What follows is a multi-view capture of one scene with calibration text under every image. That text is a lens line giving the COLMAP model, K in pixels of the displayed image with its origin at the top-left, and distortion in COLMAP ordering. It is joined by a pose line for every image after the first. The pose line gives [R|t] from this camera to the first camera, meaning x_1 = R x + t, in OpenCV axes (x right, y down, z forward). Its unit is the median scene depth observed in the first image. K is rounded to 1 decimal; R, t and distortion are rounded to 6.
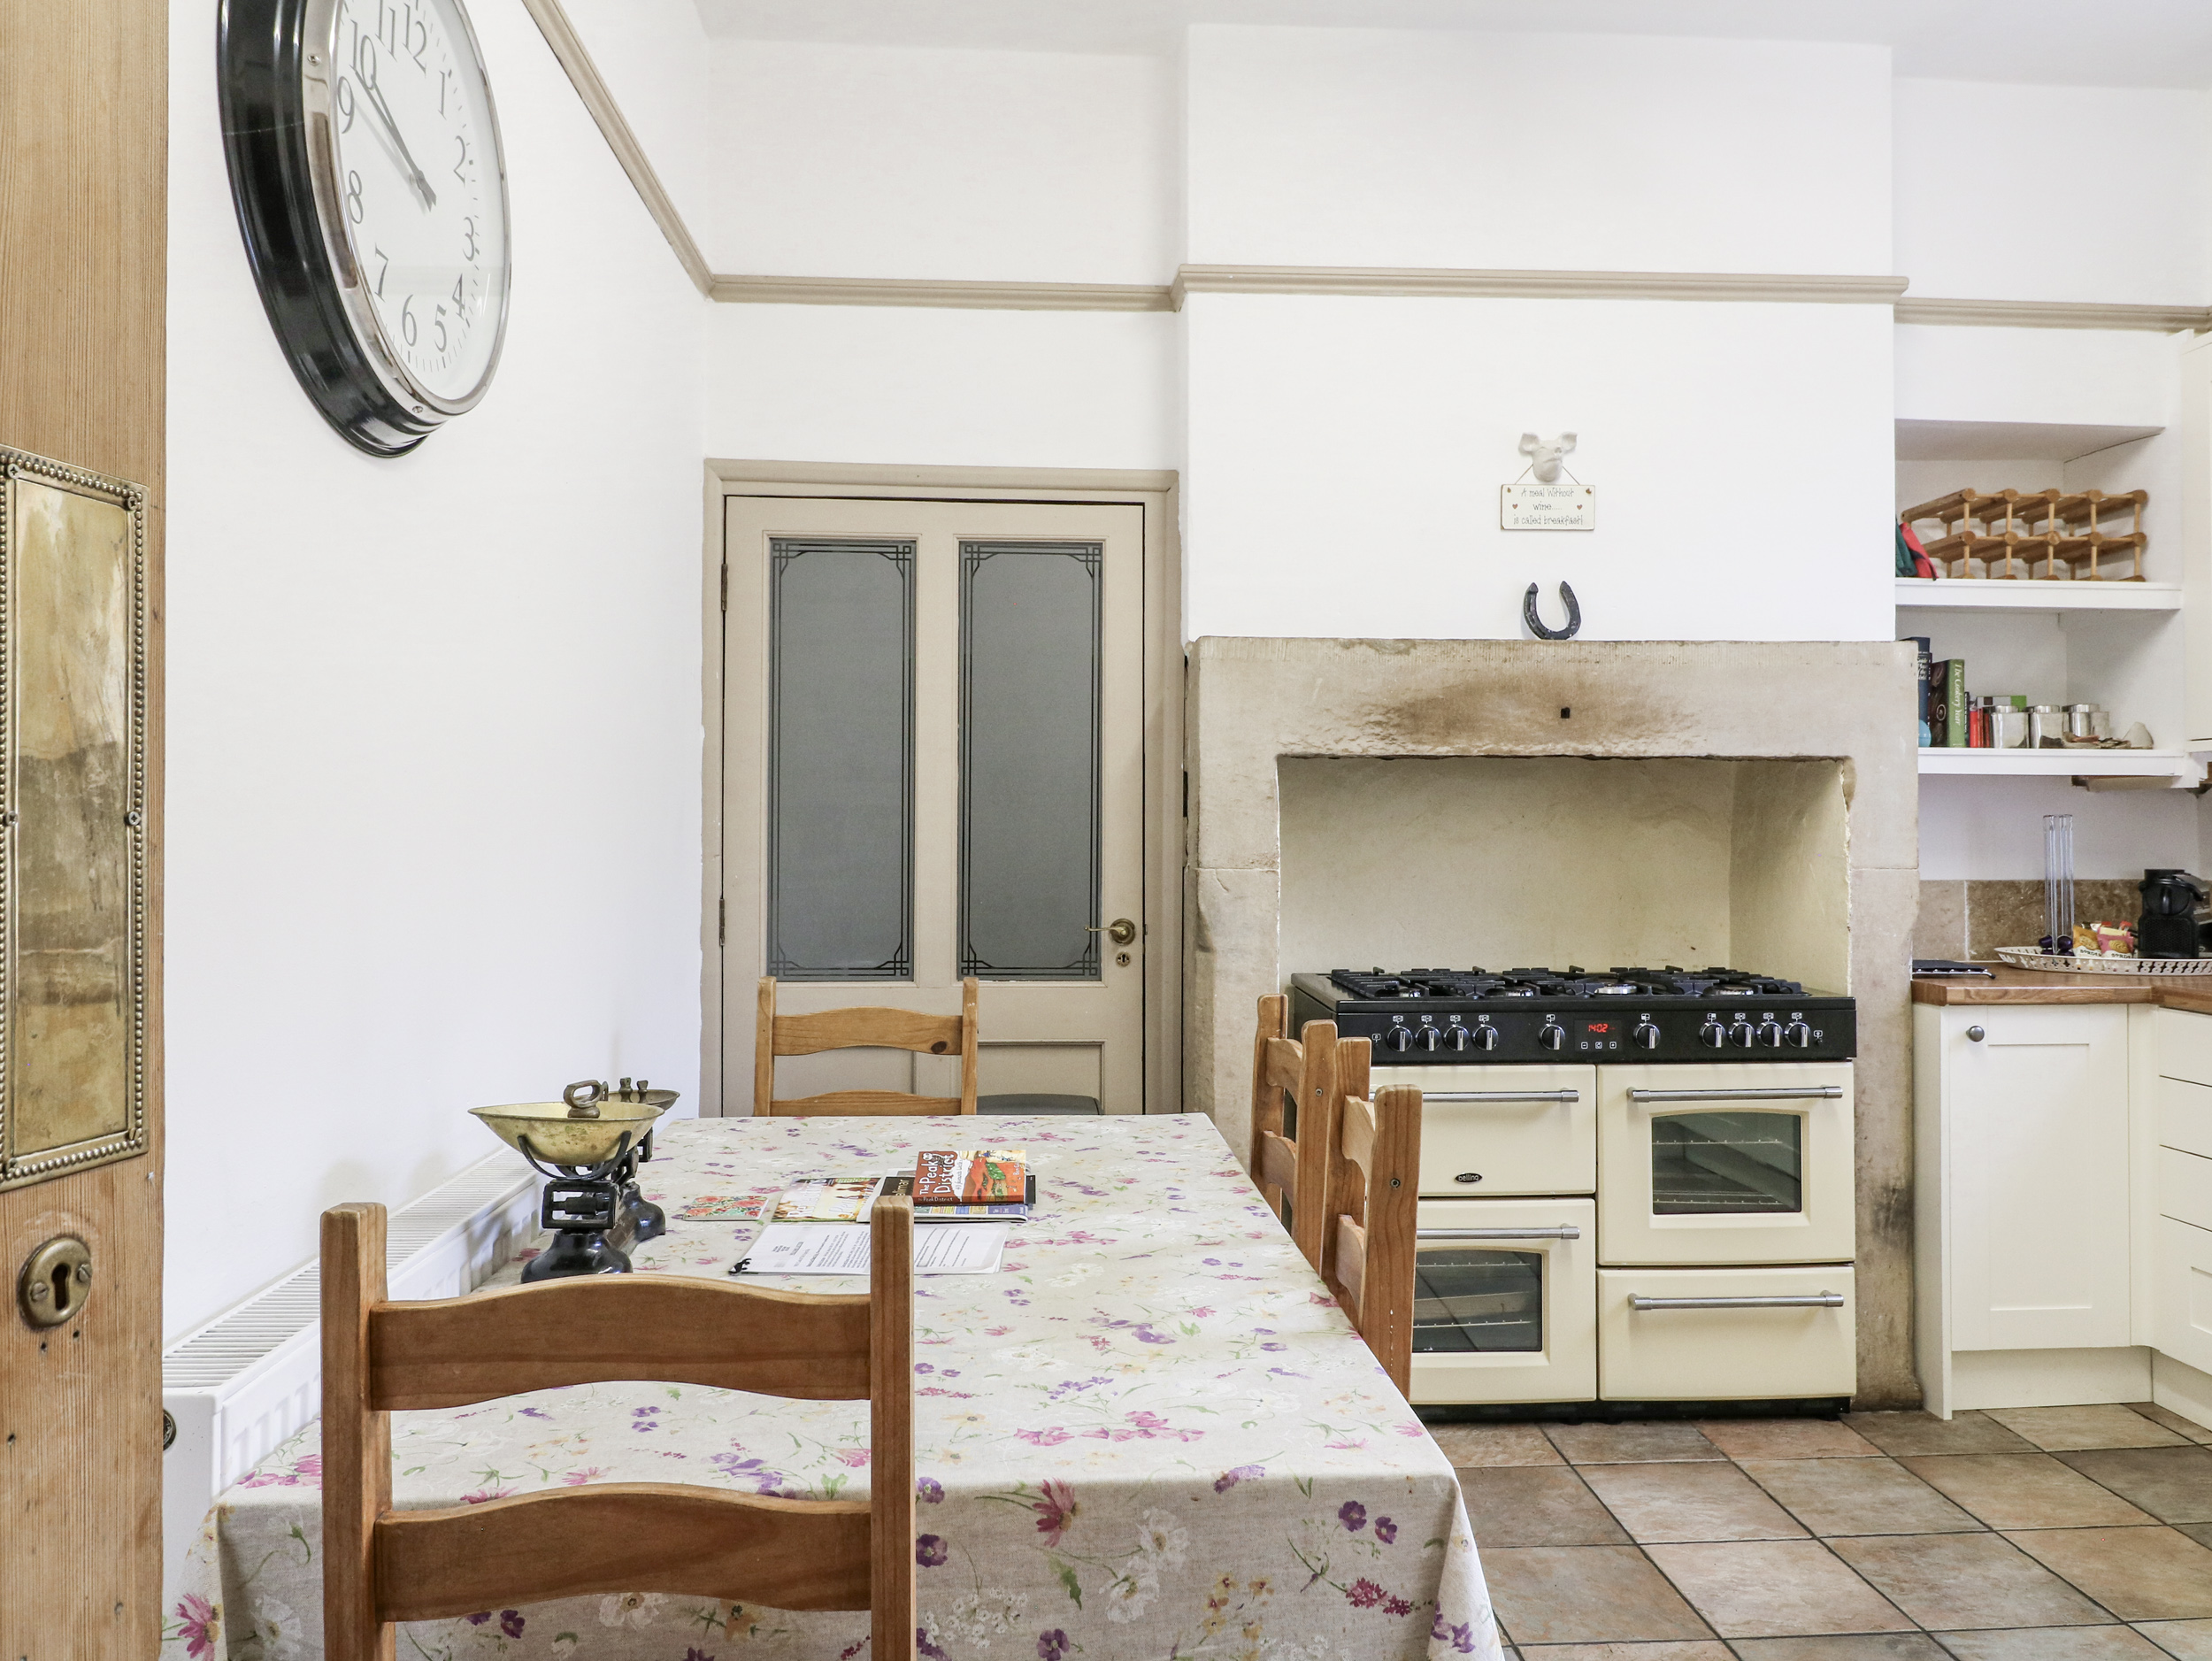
lens RADIAL K [[1385.0, 0, 1104.8], [0, 1385.0, 834.0], [0, 0, 1]] dist [0.006725, -0.004105]
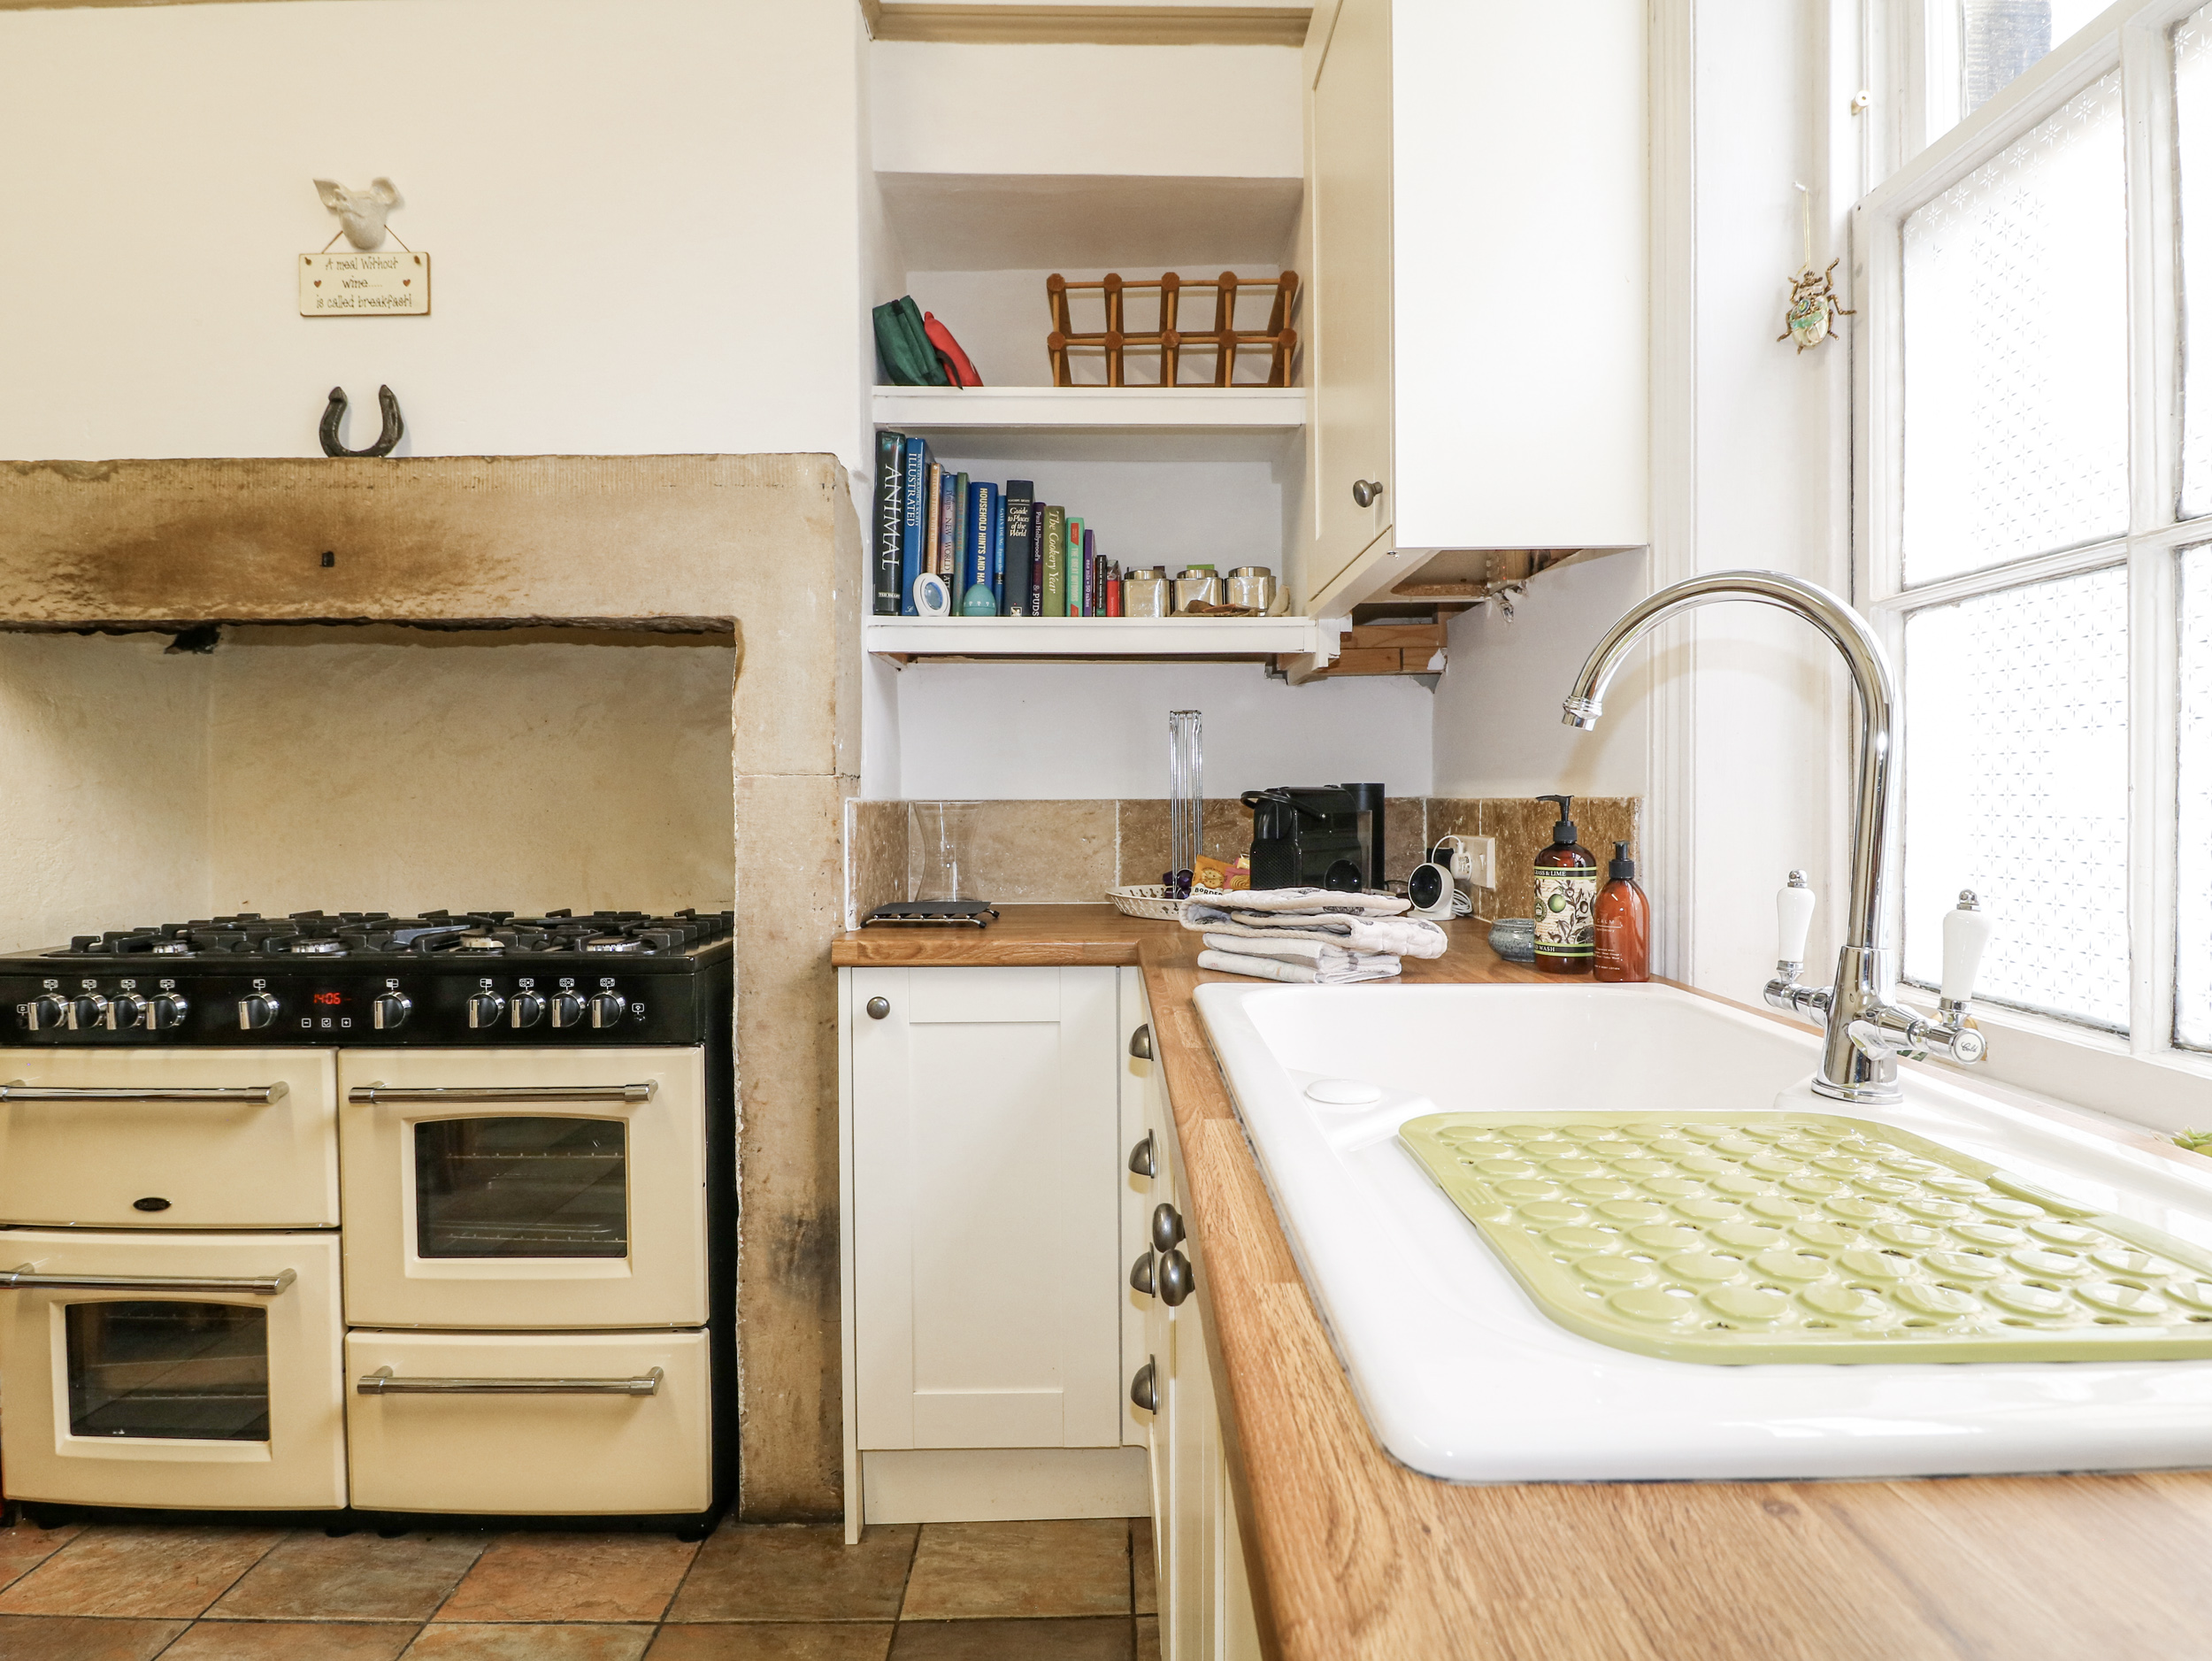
lens RADIAL K [[1100.5, 0, 1109.2], [0, 1100.5, 825.8], [0, 0, 1]] dist [-0.003498, -0.002737]
pose [[0.998595, -0.003164, -0.052897, 0.767751], [0.004635, 0.999605, 0.027703, 0.036895], [0.052789, -0.027909, 0.998216, 0.450846]]
